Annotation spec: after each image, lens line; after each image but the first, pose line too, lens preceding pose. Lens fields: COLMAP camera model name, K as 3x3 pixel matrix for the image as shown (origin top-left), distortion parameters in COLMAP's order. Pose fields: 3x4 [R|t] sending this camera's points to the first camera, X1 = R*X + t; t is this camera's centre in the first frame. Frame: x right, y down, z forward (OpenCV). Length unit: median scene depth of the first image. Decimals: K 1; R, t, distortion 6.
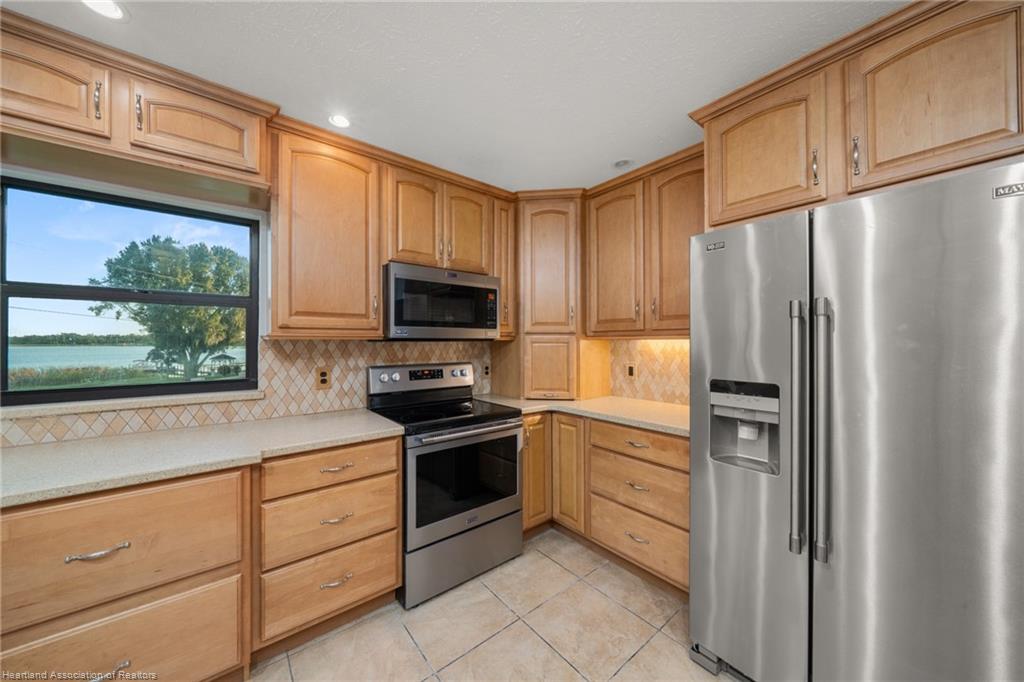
lens RADIAL K [[354.3, 0, 504.8], [0, 354.3, 338.8], [0, 0, 1]] dist [-0.002748, -0.000112]
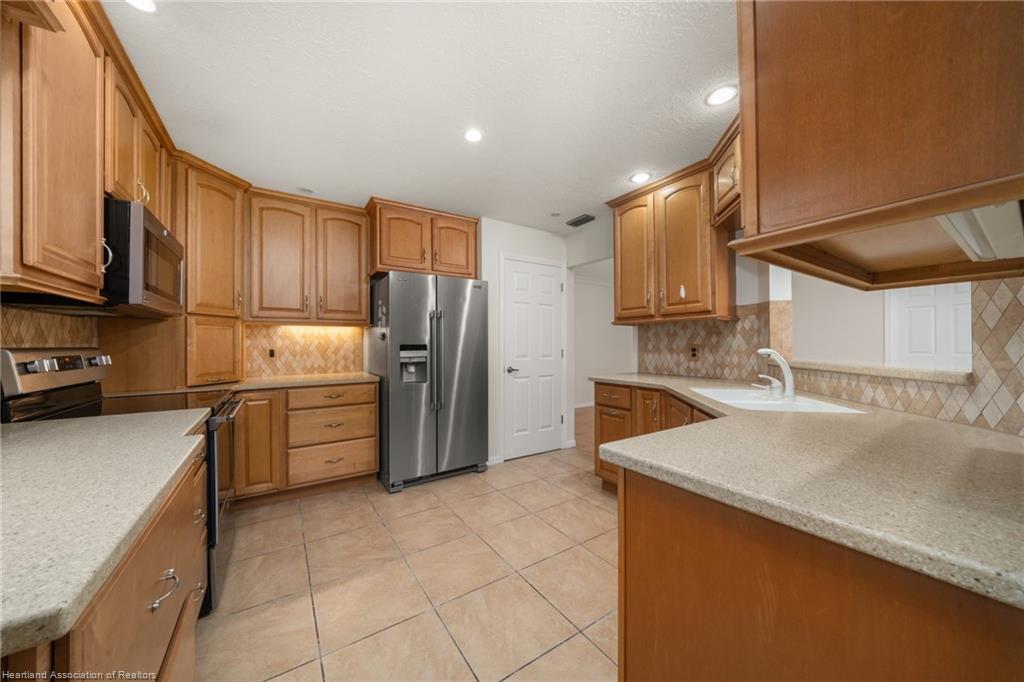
lens RADIAL K [[354.3, 0, 509.0], [0, 354.3, 341.2], [0, 0, 1]] dist [-0.002748, -0.000112]
pose [[0.071657, 0.008984, 0.997389, -0.925228], [0.001278, 0.999958, -0.009099, 0.076717], [-0.997429, 0.001927, 0.071643, 0.159452]]
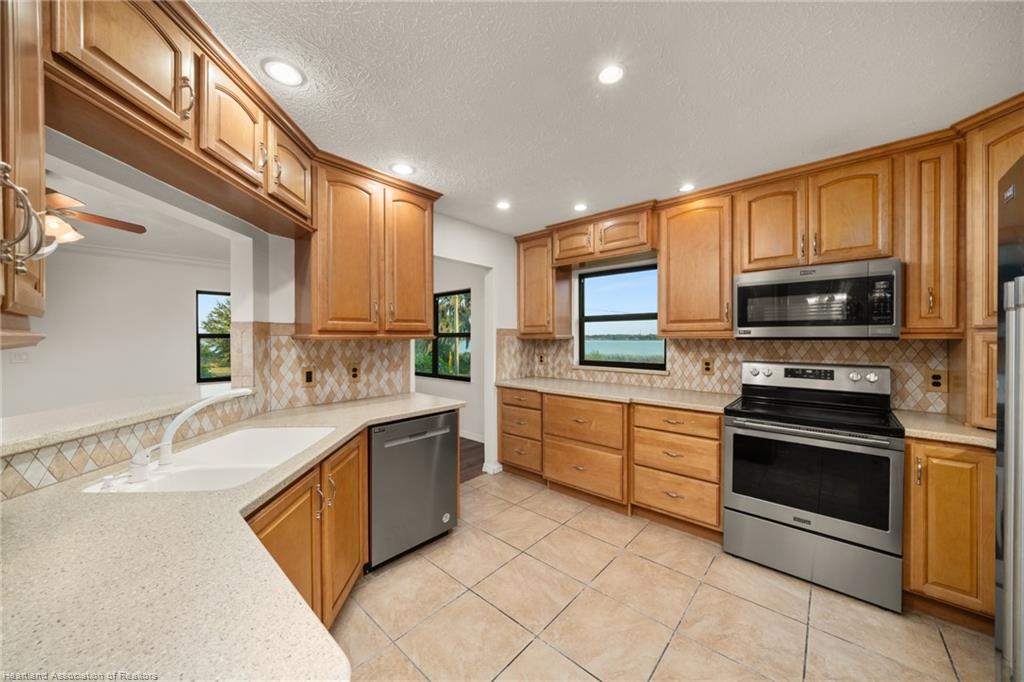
lens RADIAL K [[354.3, 0, 509.4], [0, 354.3, 339.4], [0, 0, 1]] dist [-0.002748, -0.000112]
pose [[0.170102, 0.005169, -0.985413, 0.687437], [0.007554, 0.999950, 0.006549, -0.007882], [0.985397, -0.008558, 0.170055, 0.025545]]
